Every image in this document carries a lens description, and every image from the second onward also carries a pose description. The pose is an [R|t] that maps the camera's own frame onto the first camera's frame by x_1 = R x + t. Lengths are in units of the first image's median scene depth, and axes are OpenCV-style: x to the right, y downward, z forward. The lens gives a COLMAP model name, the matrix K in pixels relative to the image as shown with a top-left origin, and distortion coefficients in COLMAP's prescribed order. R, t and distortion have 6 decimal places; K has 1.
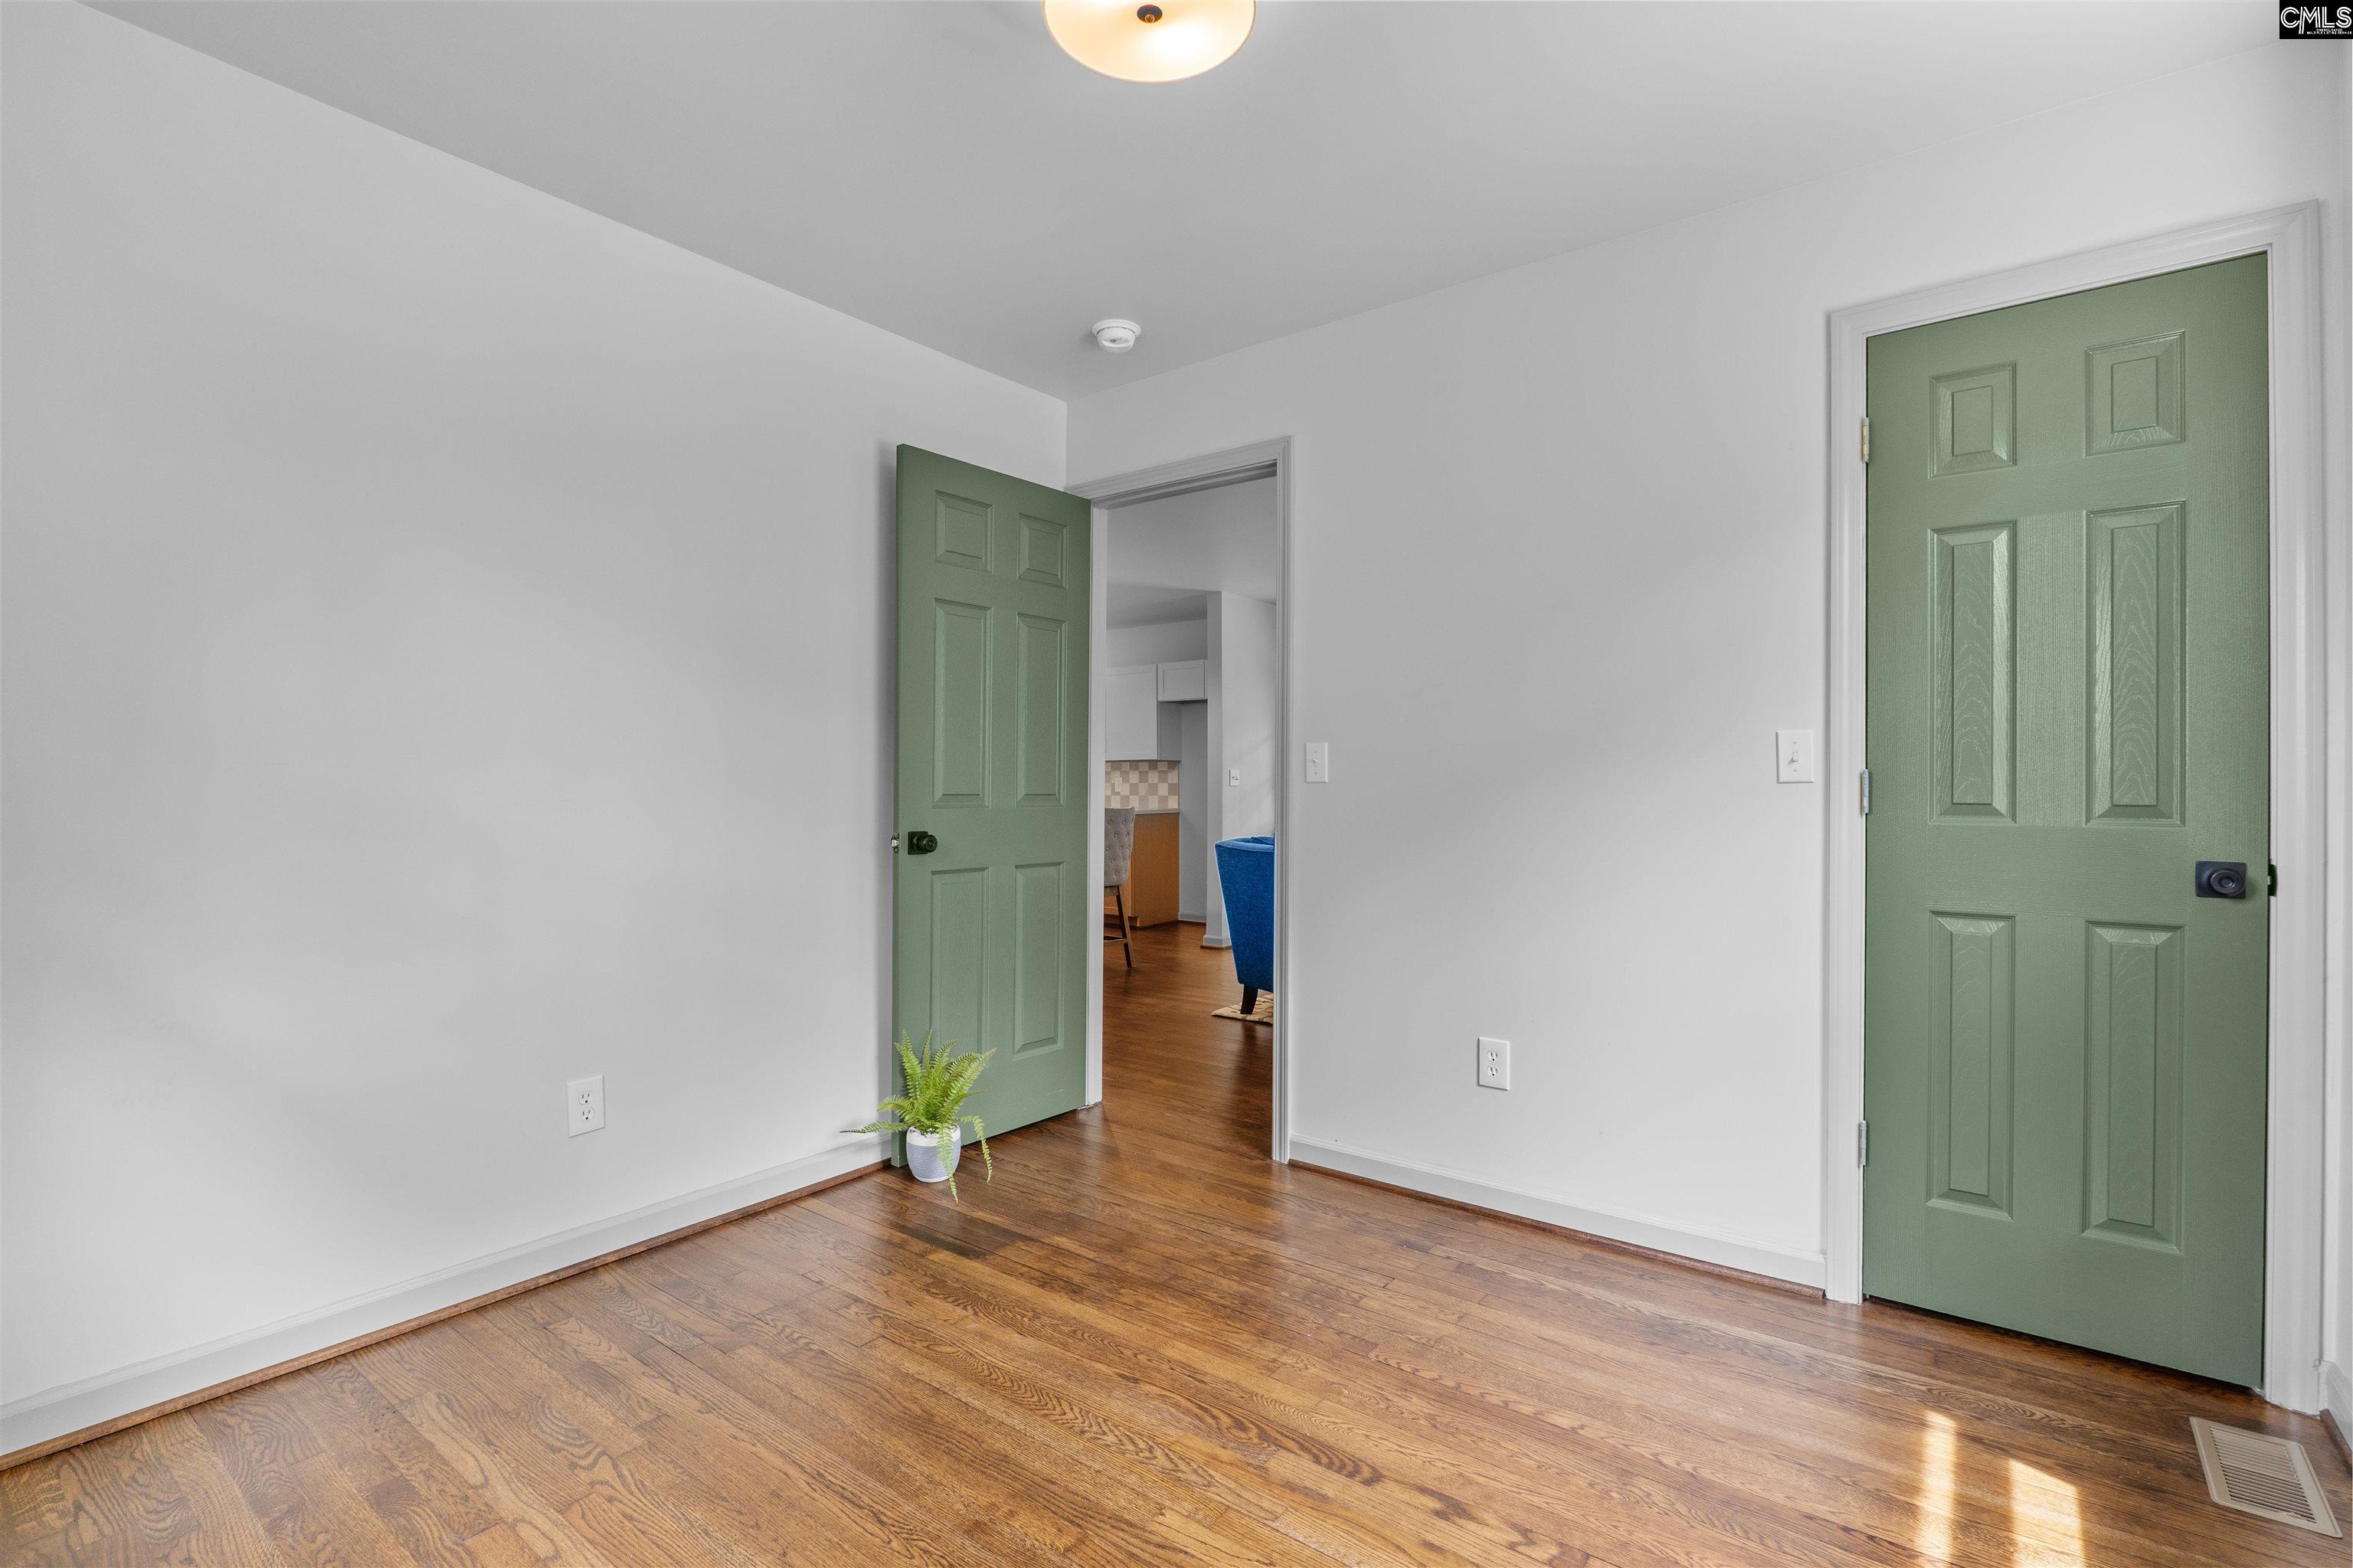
lens RADIAL K [[1095.5, 0, 1175.5], [0, 1095.5, 784.7], [0, 0, 1]] dist [-0.010712, -0.002362]
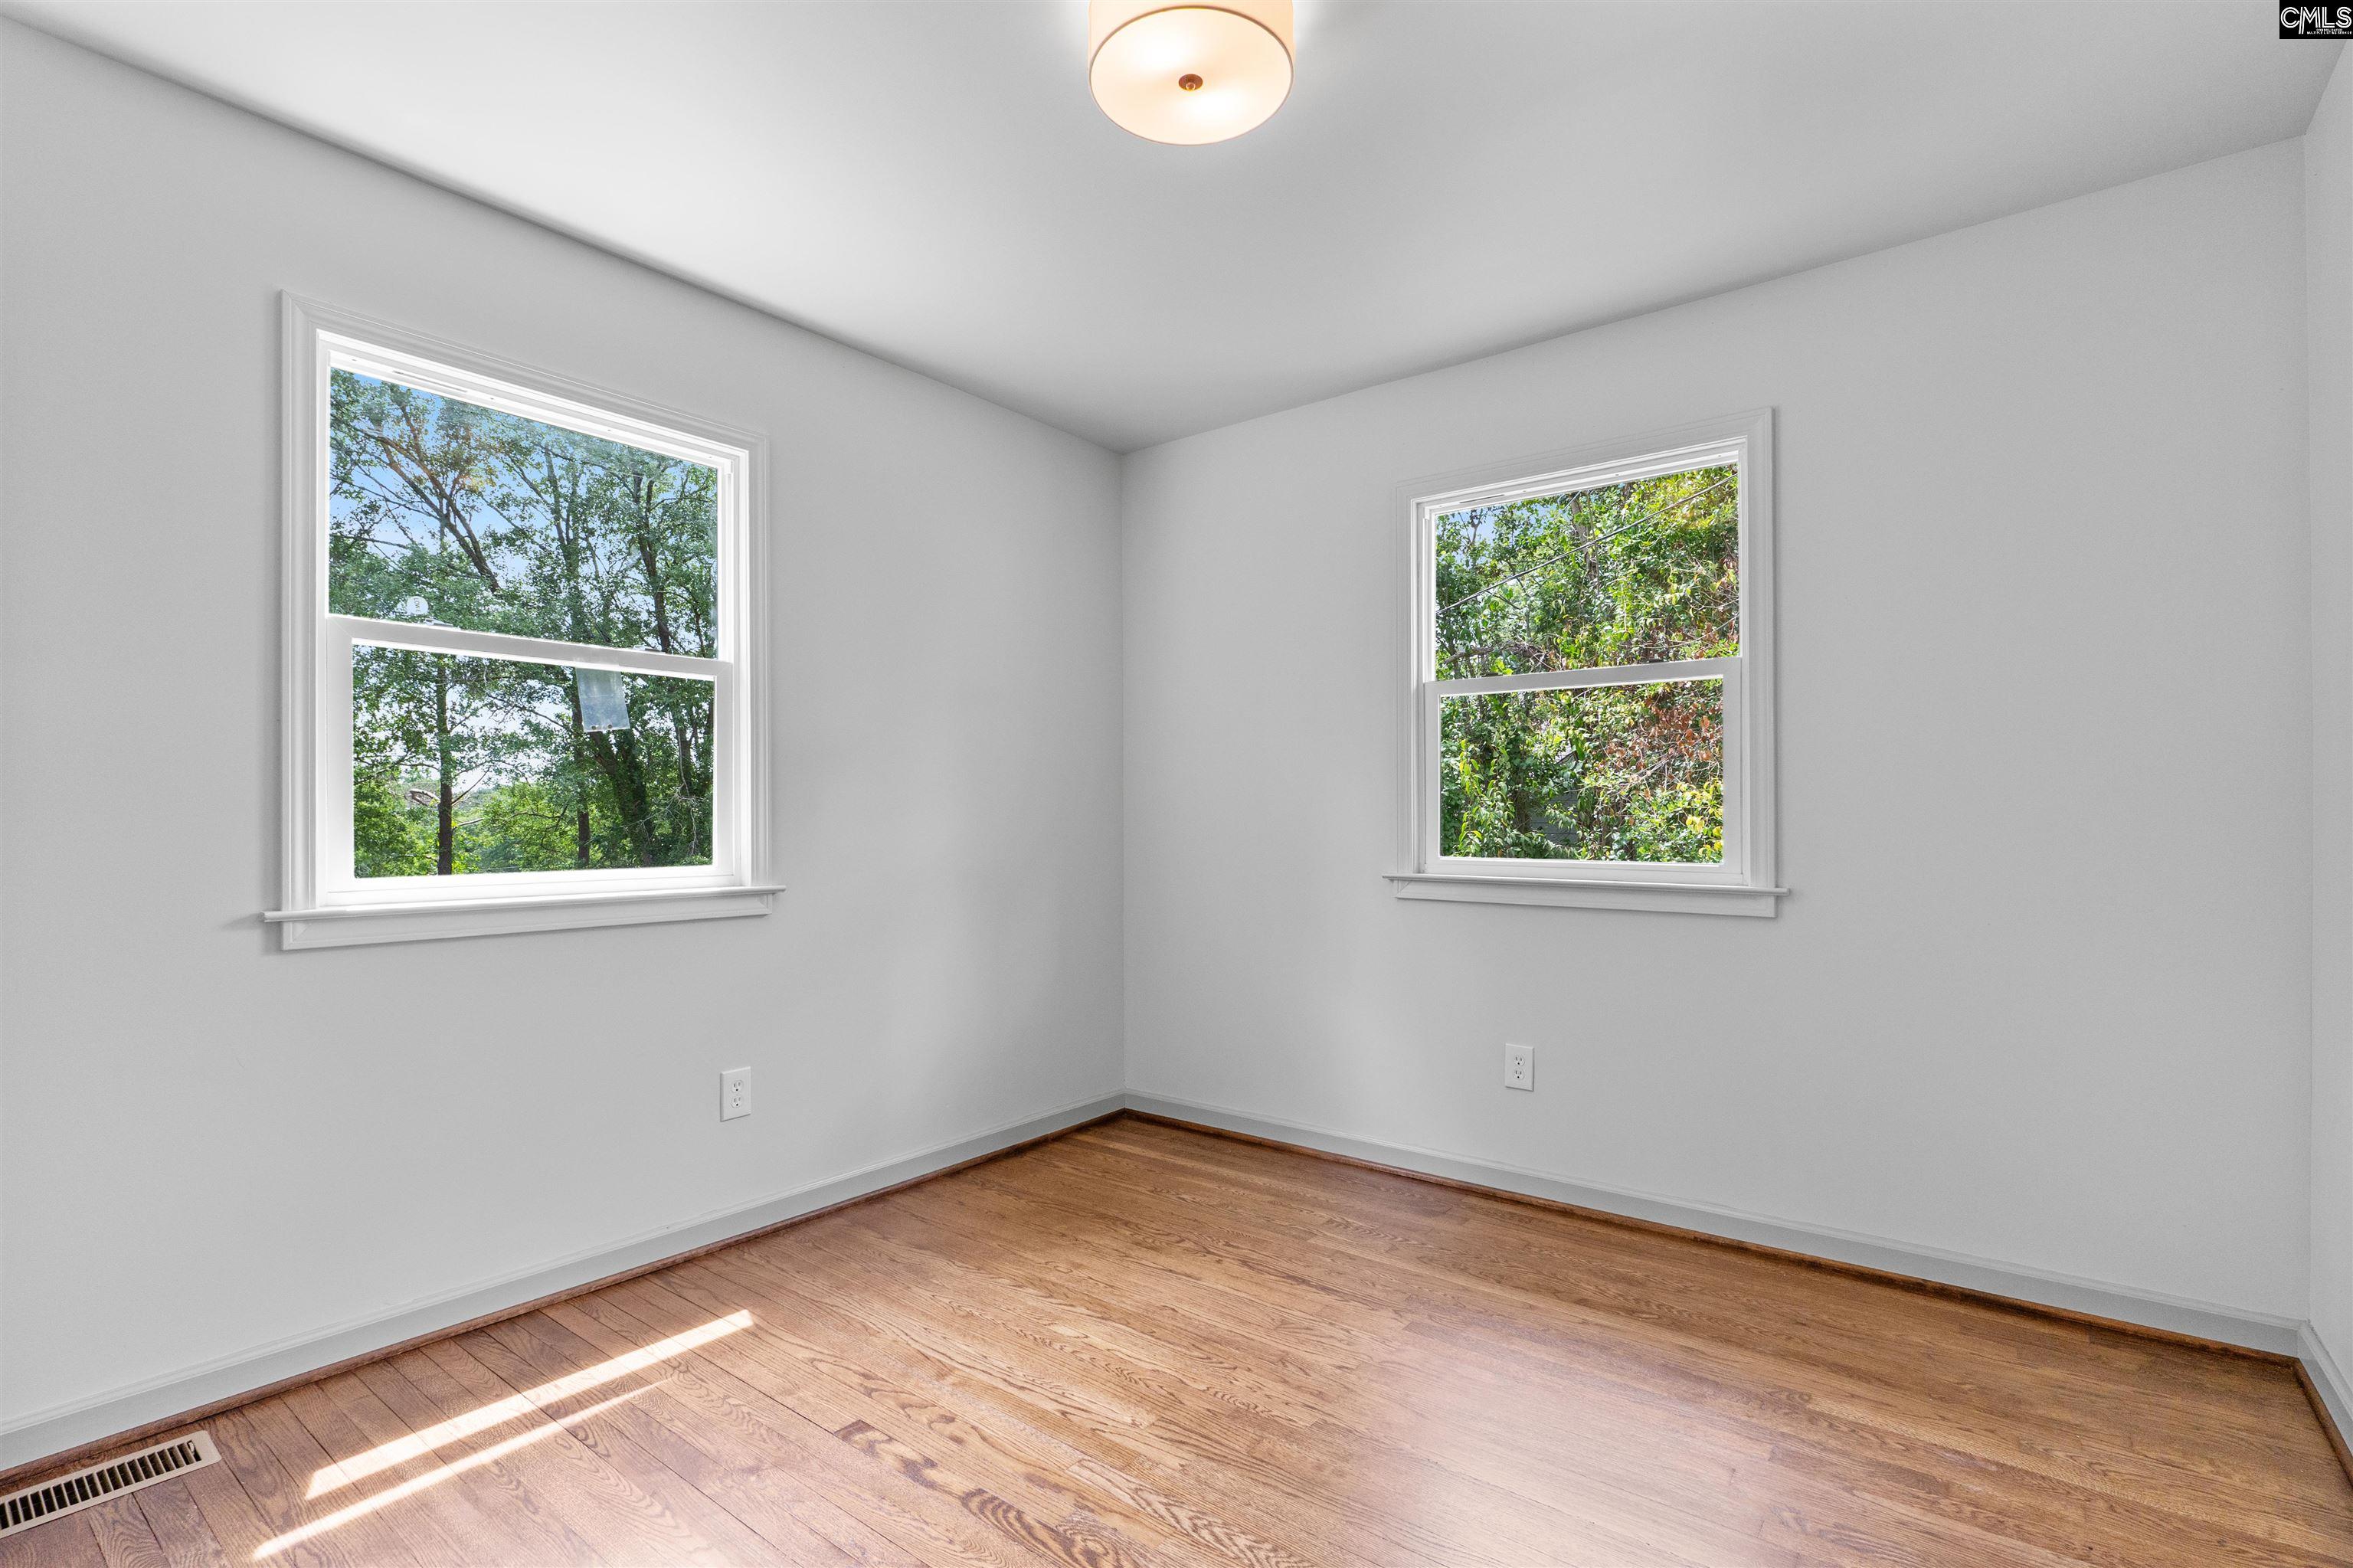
lens RADIAL K [[1095.5, 0, 1170.7], [0, 1095.5, 790.6], [0, 0, 1]] dist [-0.010712, -0.002362]
pose [[-0.999907, -0.000359, 0.013649, -0.014654], [-0.000653, 0.999766, -0.021604, 0.009544], [-0.013638, -0.021611, -0.999673, 1.990933]]
